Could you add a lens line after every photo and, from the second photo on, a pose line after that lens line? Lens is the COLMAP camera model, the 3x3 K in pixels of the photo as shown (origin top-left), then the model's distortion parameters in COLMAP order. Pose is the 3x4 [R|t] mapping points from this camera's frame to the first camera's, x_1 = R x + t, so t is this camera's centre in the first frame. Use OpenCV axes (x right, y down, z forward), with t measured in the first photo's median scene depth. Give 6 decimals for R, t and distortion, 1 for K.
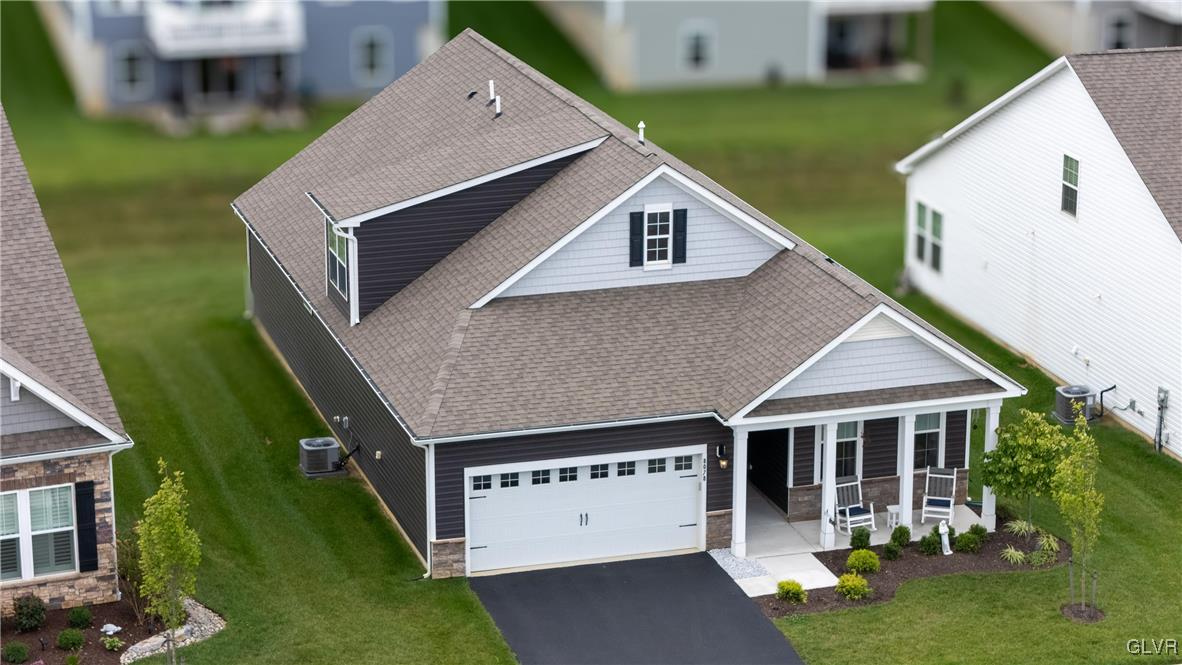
lens RADIAL K [[2844.3, 0, 589.7], [0, 2844.3, 329.3], [0, 0, 1]] dist [-0.081755, 0.000000]
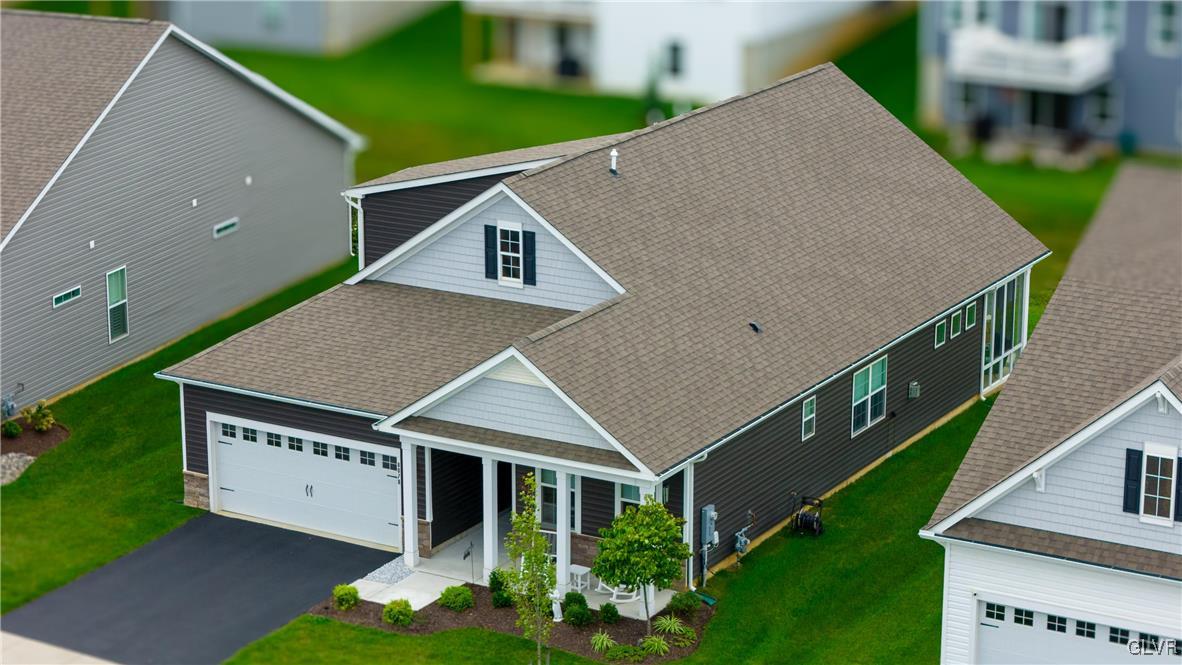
lens RADIAL K [[2844.3, 0, 590.4], [0, 2844.3, 335.2], [0, 0, 1]] dist [-0.081755, 0.000000]
pose [[0.663541, 0.199127, -0.721153, 0.798731], [-0.207028, 0.975158, 0.078775, -0.092289], [0.718925, 0.097029, 0.688282, 0.332328]]
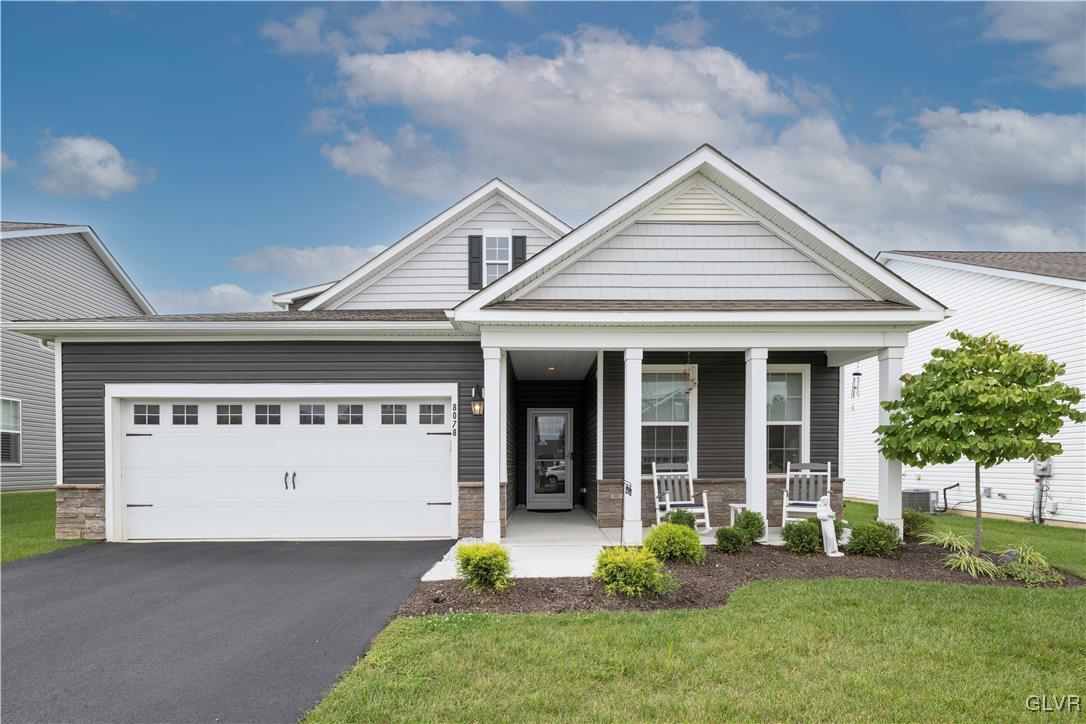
lens RADIAL K [[514.8, 0, 555.5], [0, 514.8, 479.1], [0, 0, 1]] dist [0.000721, -0.000348]
pose [[0.961646, -0.001321, -0.274291, 0.098683], [-0.071116, 0.964593, -0.253973, 0.093263], [0.264915, 0.263738, 0.927503, 0.870504]]
